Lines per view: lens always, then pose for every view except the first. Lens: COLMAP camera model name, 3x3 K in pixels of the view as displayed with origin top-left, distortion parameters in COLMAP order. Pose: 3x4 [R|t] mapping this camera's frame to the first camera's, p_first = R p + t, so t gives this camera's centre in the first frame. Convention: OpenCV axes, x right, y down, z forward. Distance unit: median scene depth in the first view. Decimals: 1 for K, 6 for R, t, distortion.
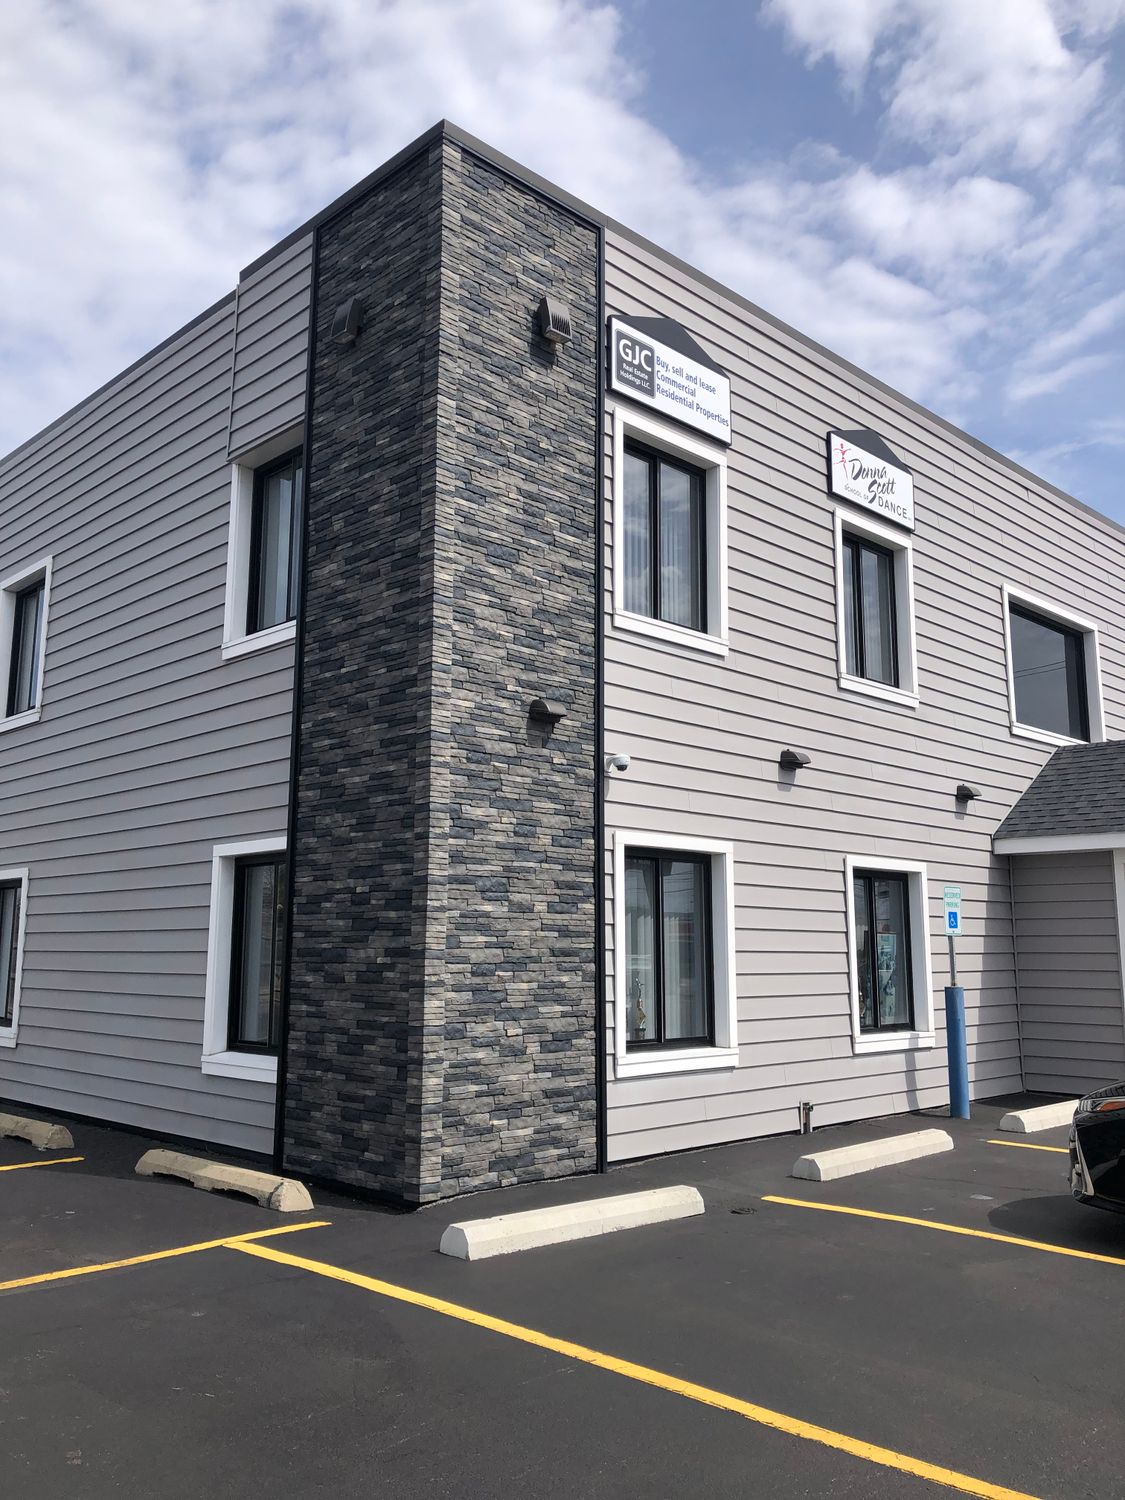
lens RADIAL K [[1223.1, 0, 562.7], [0, 1223.1, 741.1], [0, 0, 1]] dist [0.177194, -0.572552]
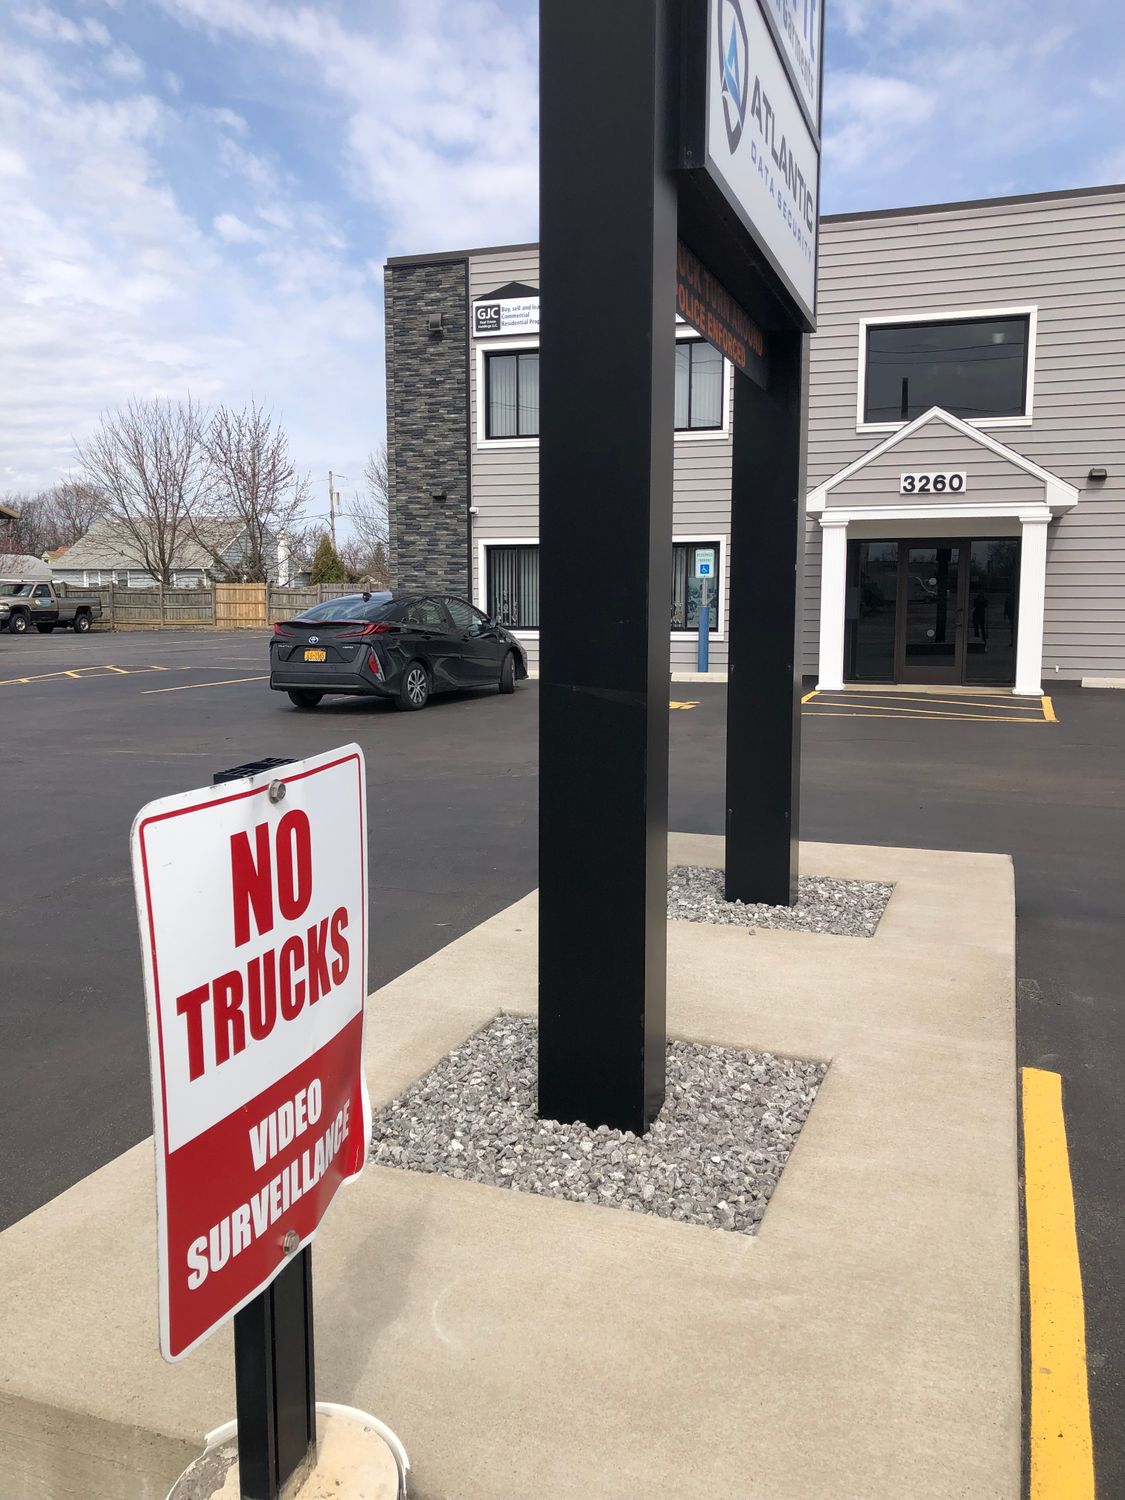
lens RADIAL K [[1227.4, 0, 595.8], [0, 1227.4, 747.2], [0, 0, 1]] dist [0.052157, -0.097647]
pose [[0.451438, 0.102547, -0.886390, 2.358053], [0.148350, 0.970924, 0.187882, 0.051288], [0.879884, -0.216313, 0.423099, 0.100740]]
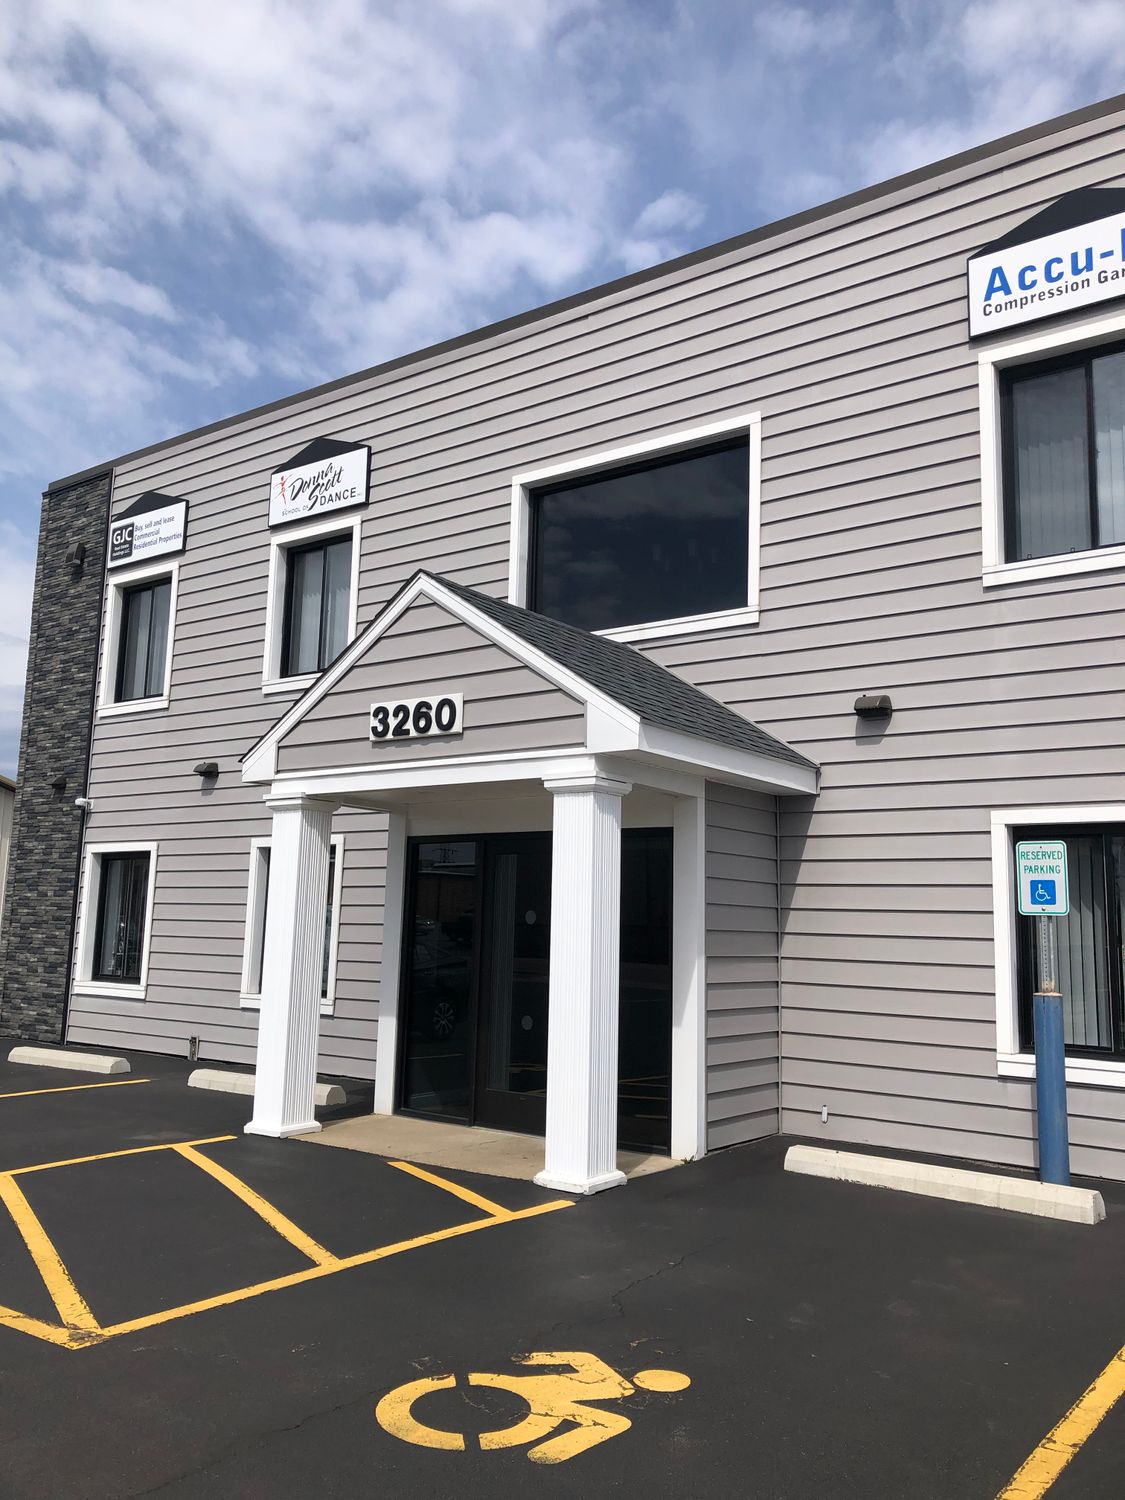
lens RADIAL K [[1227.4, 0, 595.8], [0, 1227.4, 747.2], [0, 0, 1]] dist [0.052157, -0.097647]
pose [[0.151434, -0.143966, -0.977927, 1.803062], [0.141919, 0.982253, -0.122626, 0.247147], [0.978226, -0.120217, 0.169179, 1.425087]]
